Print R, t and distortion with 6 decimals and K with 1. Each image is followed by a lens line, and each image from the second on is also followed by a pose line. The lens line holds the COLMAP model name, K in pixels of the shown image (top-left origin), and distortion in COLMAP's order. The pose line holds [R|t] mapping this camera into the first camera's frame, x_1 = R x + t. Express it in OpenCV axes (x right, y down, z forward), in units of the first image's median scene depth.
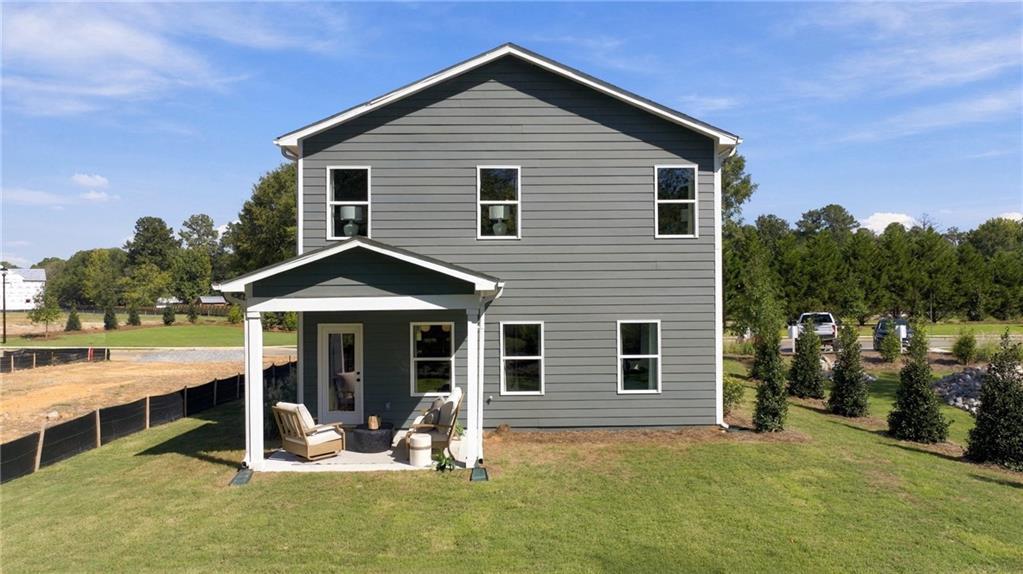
lens RADIAL K [[676.6, 0, 511.5], [0, 676.6, 287.0], [0, 0, 1]] dist [-0.001873, -0.000229]
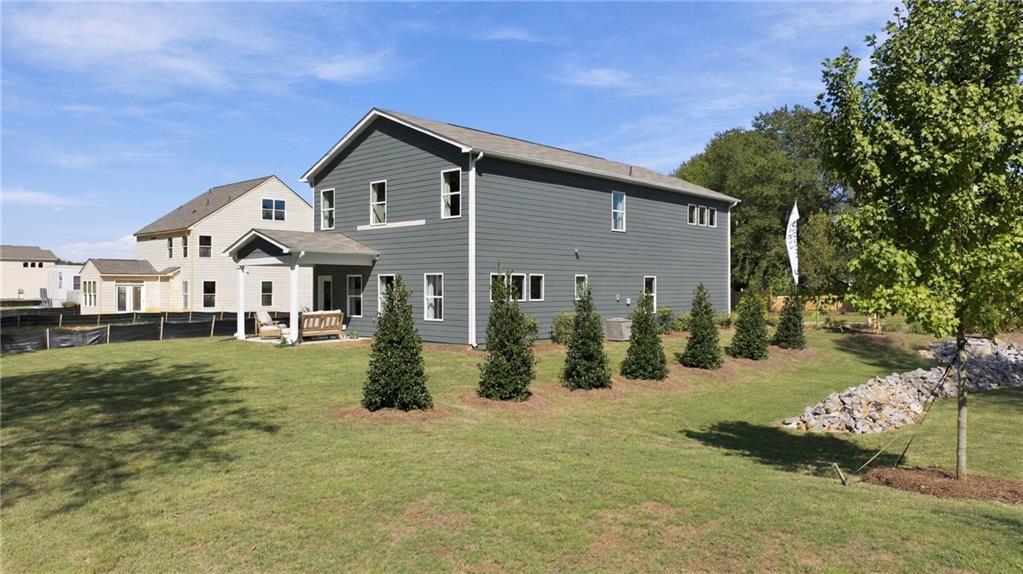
lens RADIAL K [[676.6, 0, 511.5], [0, 676.6, 287.0], [0, 0, 1]] dist [-0.001873, -0.000229]
pose [[0.719815, 0.016956, -0.693959, 1.383691], [-0.001211, 0.999731, 0.023171, 0.044953], [0.694165, -0.015838, 0.719642, 0.014903]]
